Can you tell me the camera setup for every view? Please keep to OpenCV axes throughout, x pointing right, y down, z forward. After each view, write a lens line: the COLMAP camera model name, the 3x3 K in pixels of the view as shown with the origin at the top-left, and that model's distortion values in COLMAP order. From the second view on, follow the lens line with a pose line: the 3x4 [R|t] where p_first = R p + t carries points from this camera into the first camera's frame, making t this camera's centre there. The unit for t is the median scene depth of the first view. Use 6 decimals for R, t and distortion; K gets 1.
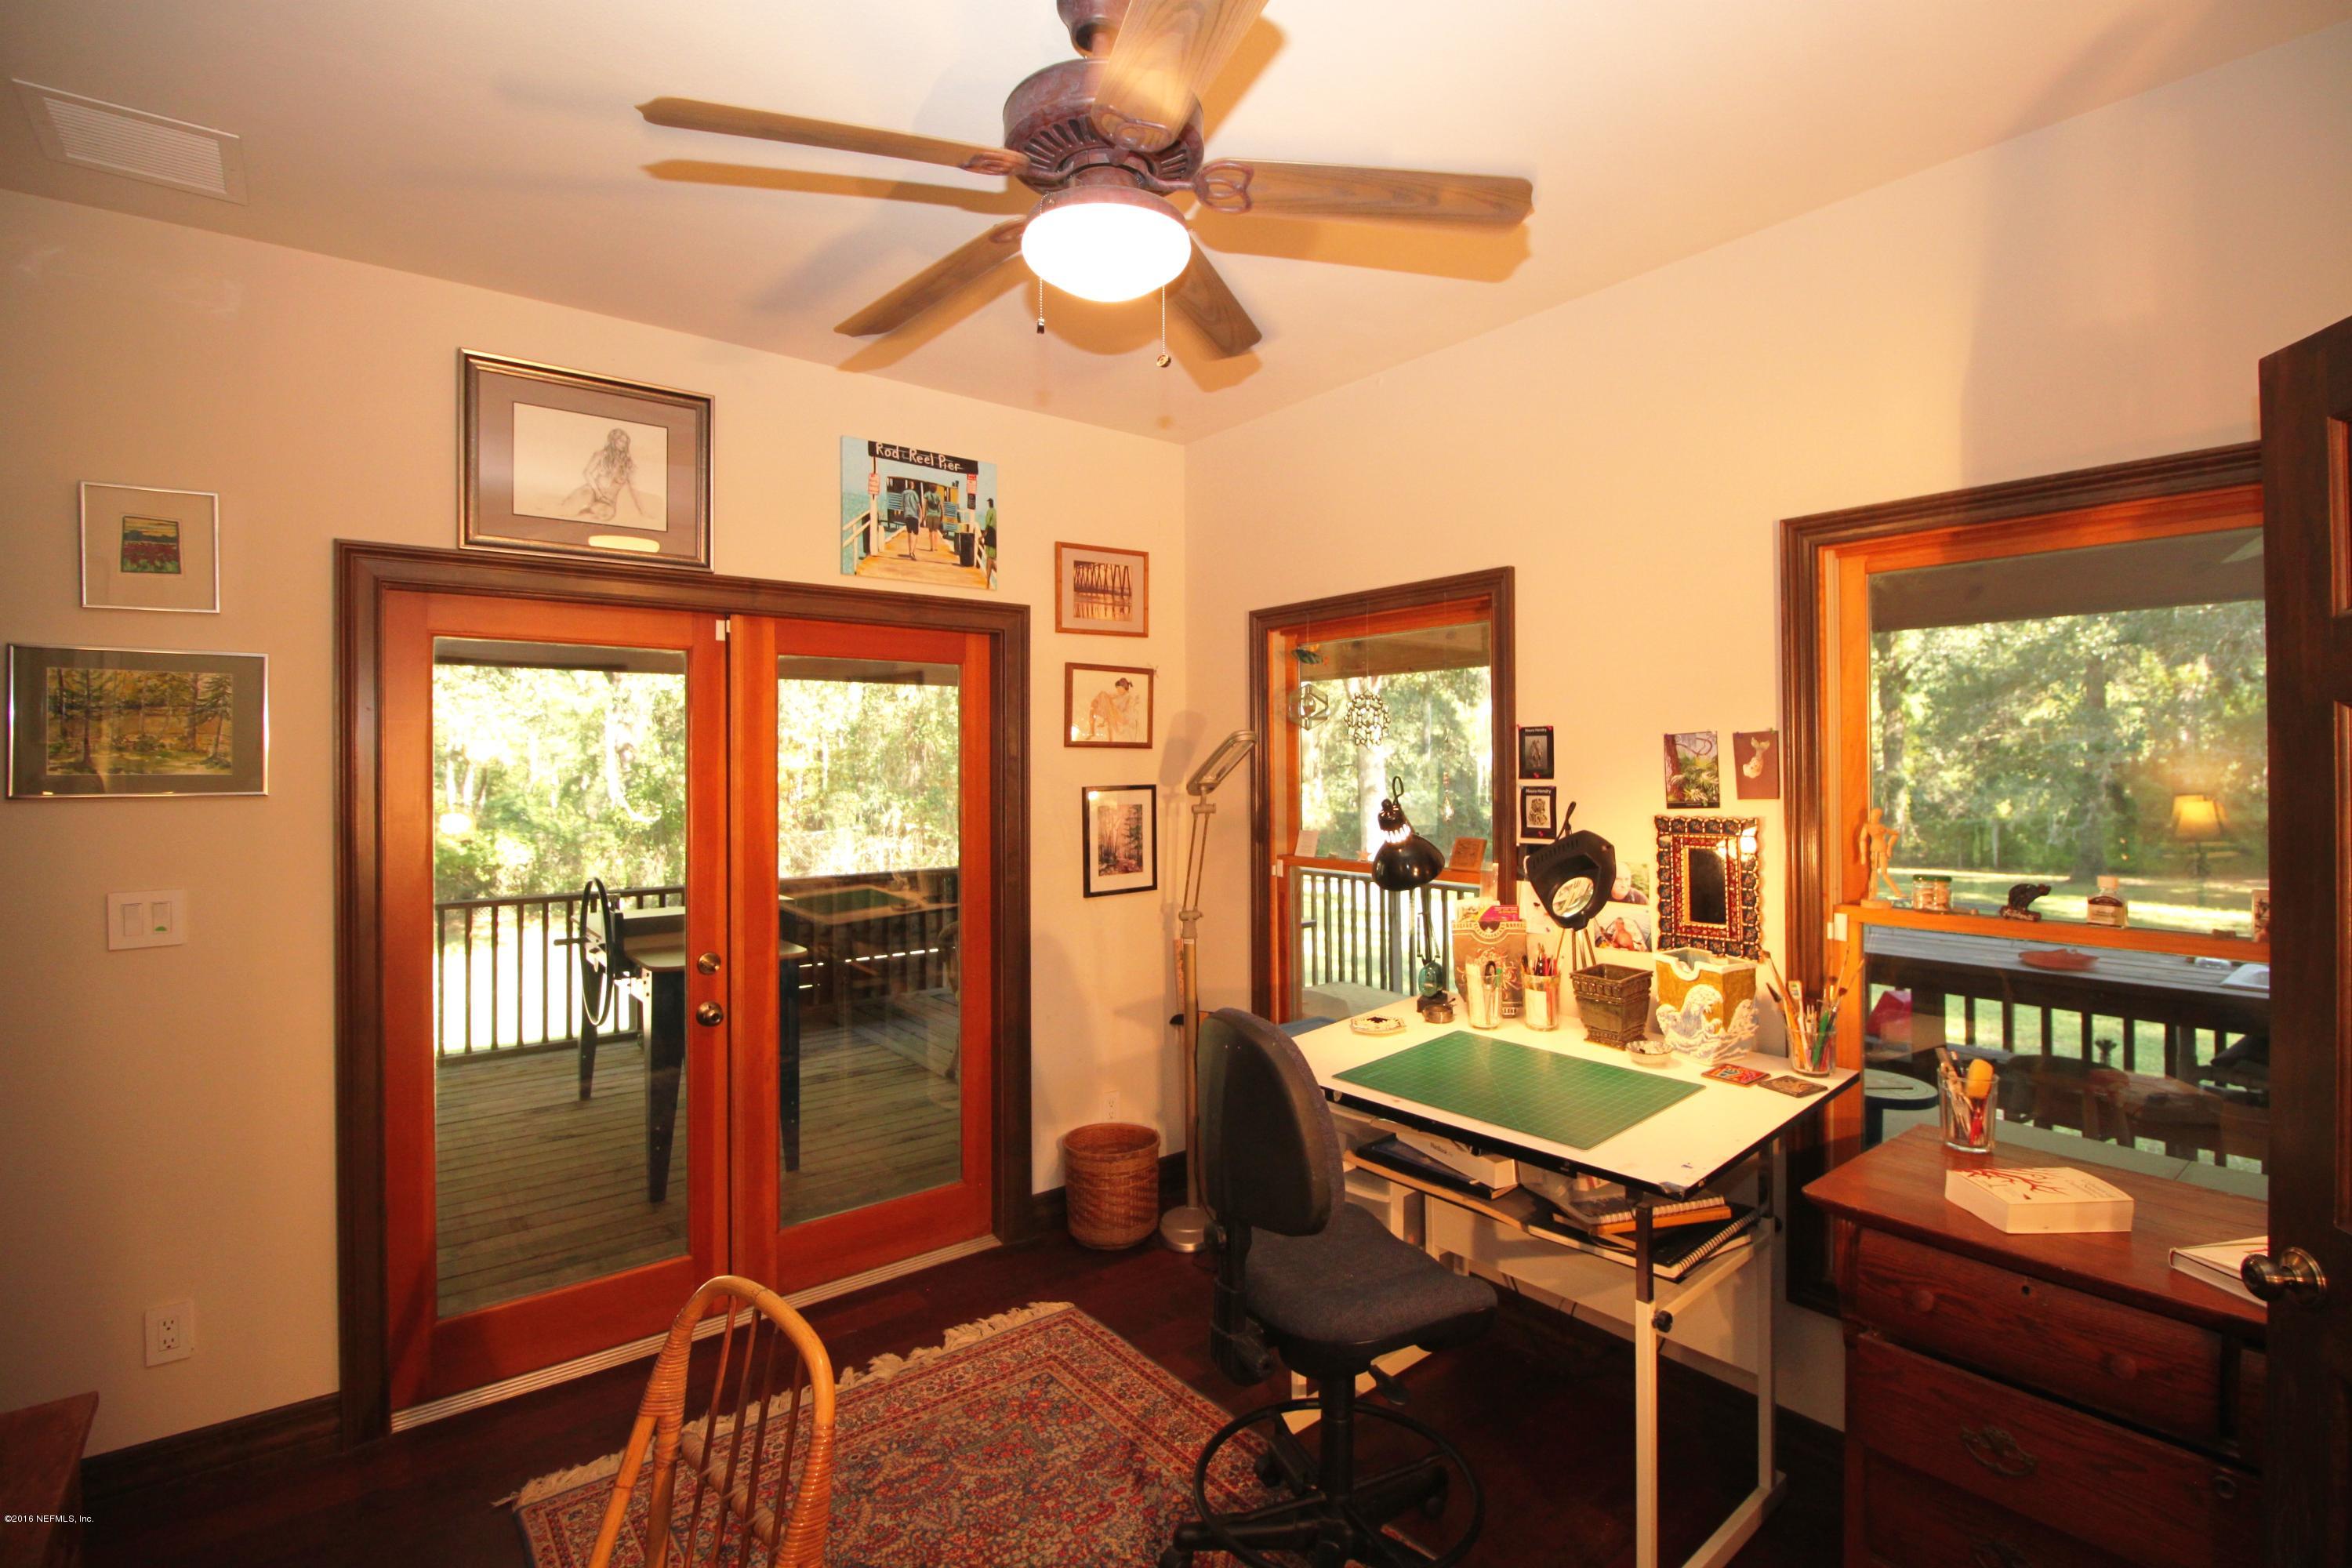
lens RADIAL K [[1089.4, 0, 1190.2], [0, 1089.4, 759.2], [0, 0, 1]] dist [-0.007243, -0.008152]
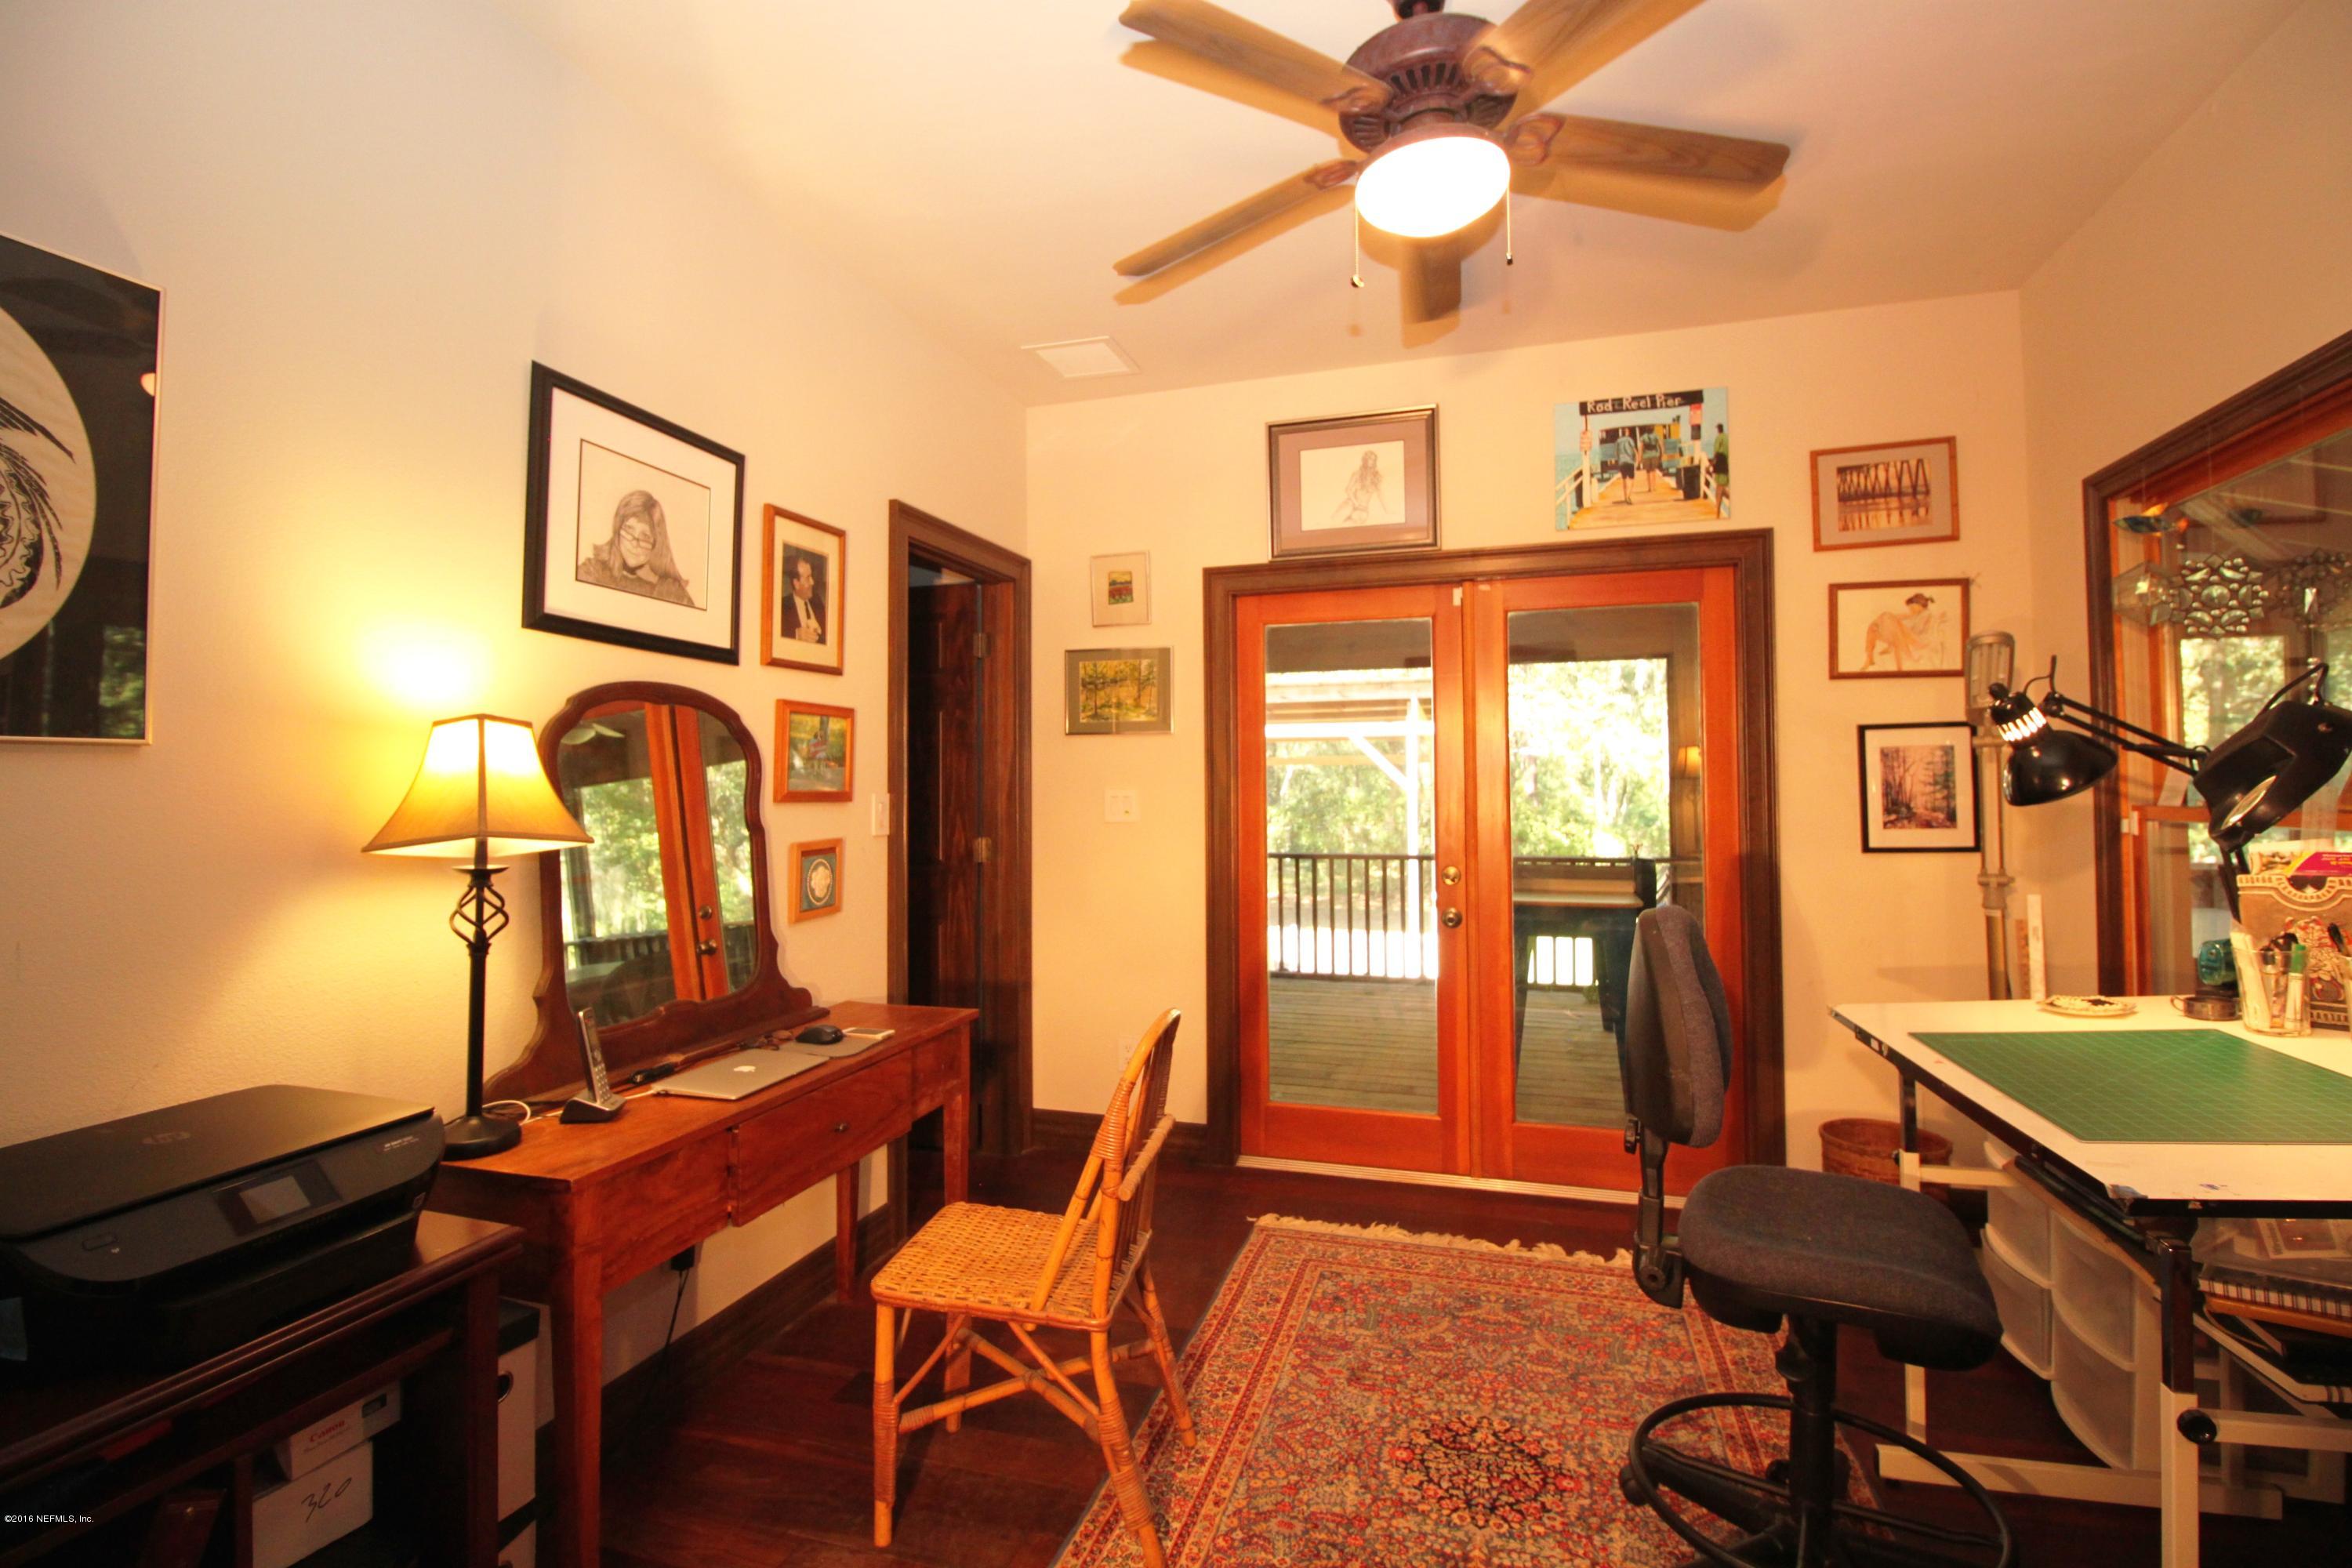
lens RADIAL K [[1089.4, 0, 1188.5], [0, 1089.4, 764.4], [0, 0, 1]] dist [-0.007243, -0.008152]
pose [[0.552100, -0.015341, -0.833637, 0.363358], [0.005957, 0.999878, -0.014455, 0.073800], [0.833757, 0.003015, 0.552124, 0.087515]]
